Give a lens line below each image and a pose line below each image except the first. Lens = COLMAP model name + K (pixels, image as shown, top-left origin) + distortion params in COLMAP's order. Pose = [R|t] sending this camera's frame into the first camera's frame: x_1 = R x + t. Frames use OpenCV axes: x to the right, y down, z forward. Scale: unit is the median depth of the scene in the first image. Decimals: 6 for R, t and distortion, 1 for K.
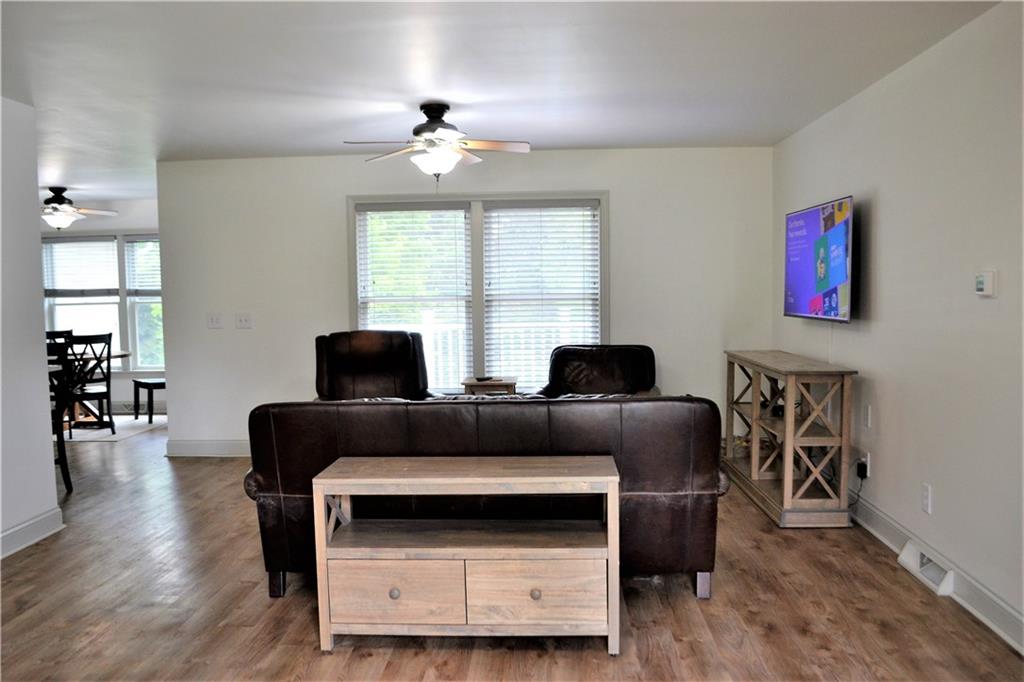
lens RADIAL K [[806.3, 0, 495.4], [0, 806.3, 345.9], [0, 0, 1]] dist [-0.061767, -0.010770]
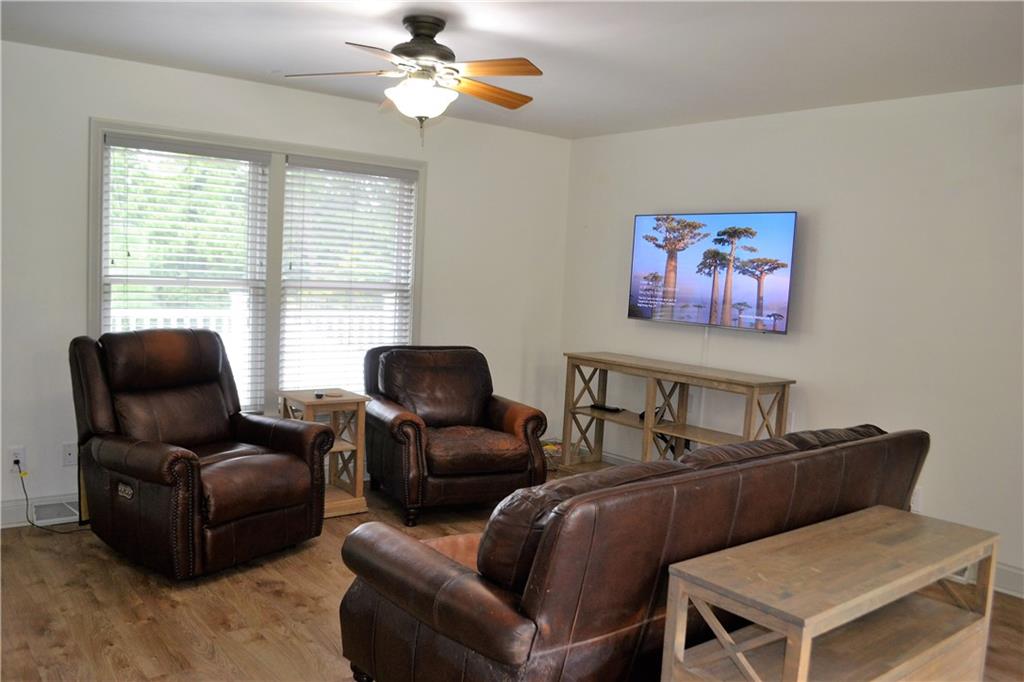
lens RADIAL K [[806.3, 0, 495.4], [0, 806.3, 345.9], [0, 0, 1]] dist [-0.061767, -0.010770]
pose [[0.777292, -0.007433, 0.629096, -0.334395], [-0.010312, 0.999645, 0.024553, -0.022315], [-0.629055, -0.025572, 0.776940, 0.293466]]
